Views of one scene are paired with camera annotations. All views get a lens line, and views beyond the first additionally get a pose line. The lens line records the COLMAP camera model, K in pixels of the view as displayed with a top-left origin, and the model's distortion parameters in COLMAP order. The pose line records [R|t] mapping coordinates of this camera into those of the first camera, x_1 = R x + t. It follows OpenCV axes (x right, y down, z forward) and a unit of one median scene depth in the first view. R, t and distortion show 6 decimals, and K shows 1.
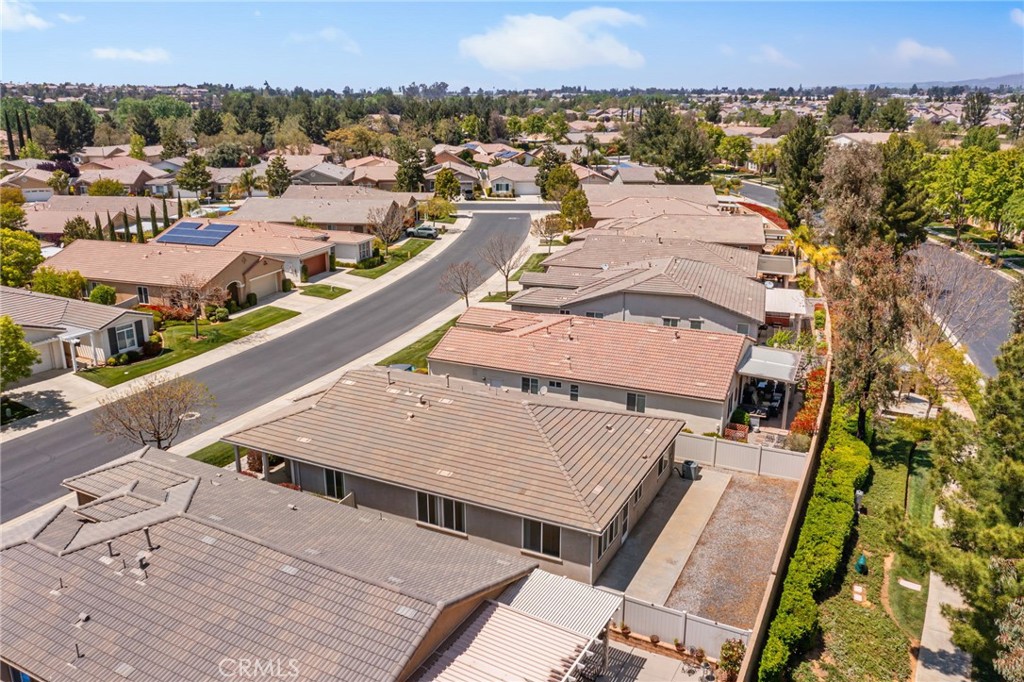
lens RADIAL K [[805.2, 0, 514.7], [0, 805.2, 342.6], [0, 0, 1]] dist [-0.001014, 0.001279]
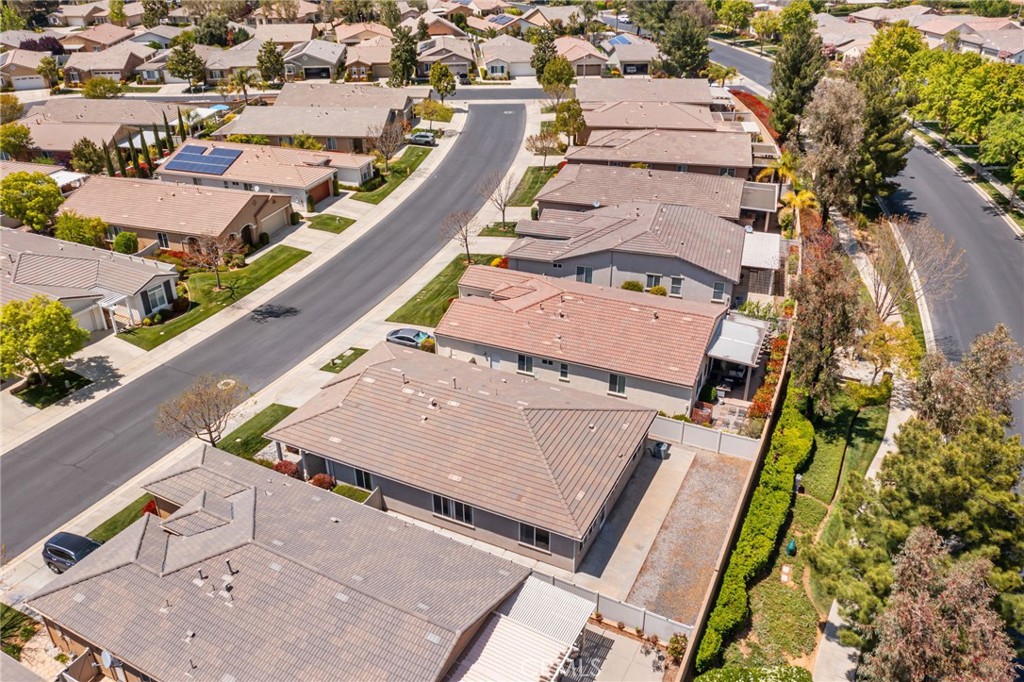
lens RADIAL K [[805.2, 0, 514.7], [0, 805.2, 342.6], [0, 0, 1]] dist [-0.001014, 0.001279]
pose [[0.999946, -0.010235, 0.001645, 0.001966], [0.009649, 0.976938, 0.213303, -0.181120], [-0.003790, -0.213276, 0.976985, -0.089082]]
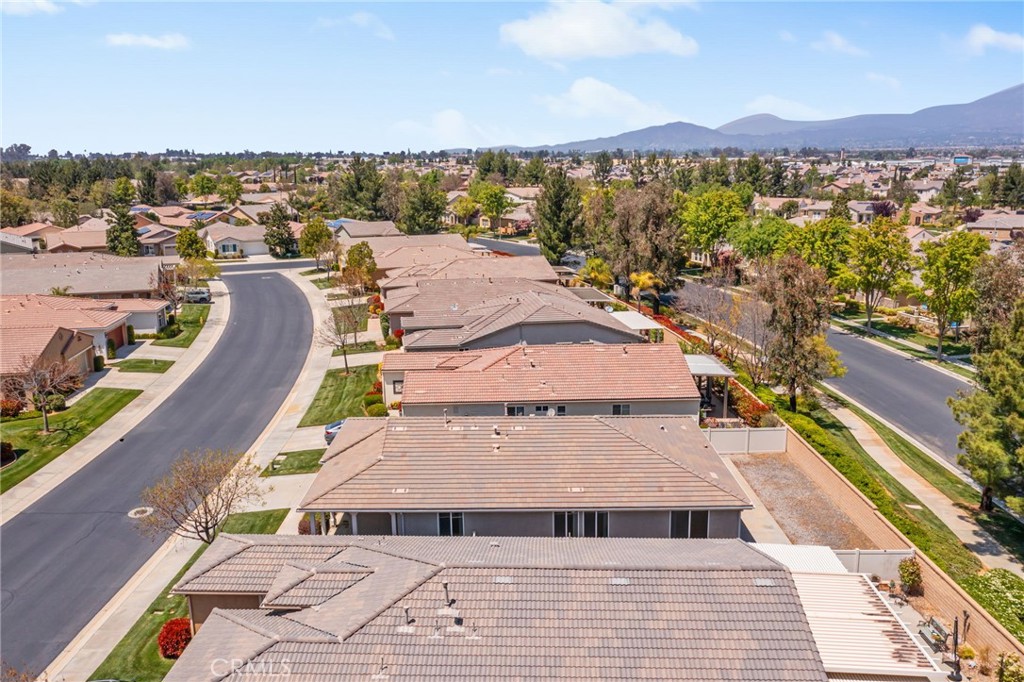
lens RADIAL K [[805.2, 0, 514.7], [0, 805.2, 342.6], [0, 0, 1]] dist [-0.001014, 0.001279]
pose [[0.886628, -0.104392, 0.450547, -0.369762], [0.137825, 0.989568, -0.041940, 0.004905], [-0.441469, 0.099282, 0.891767, 0.054367]]
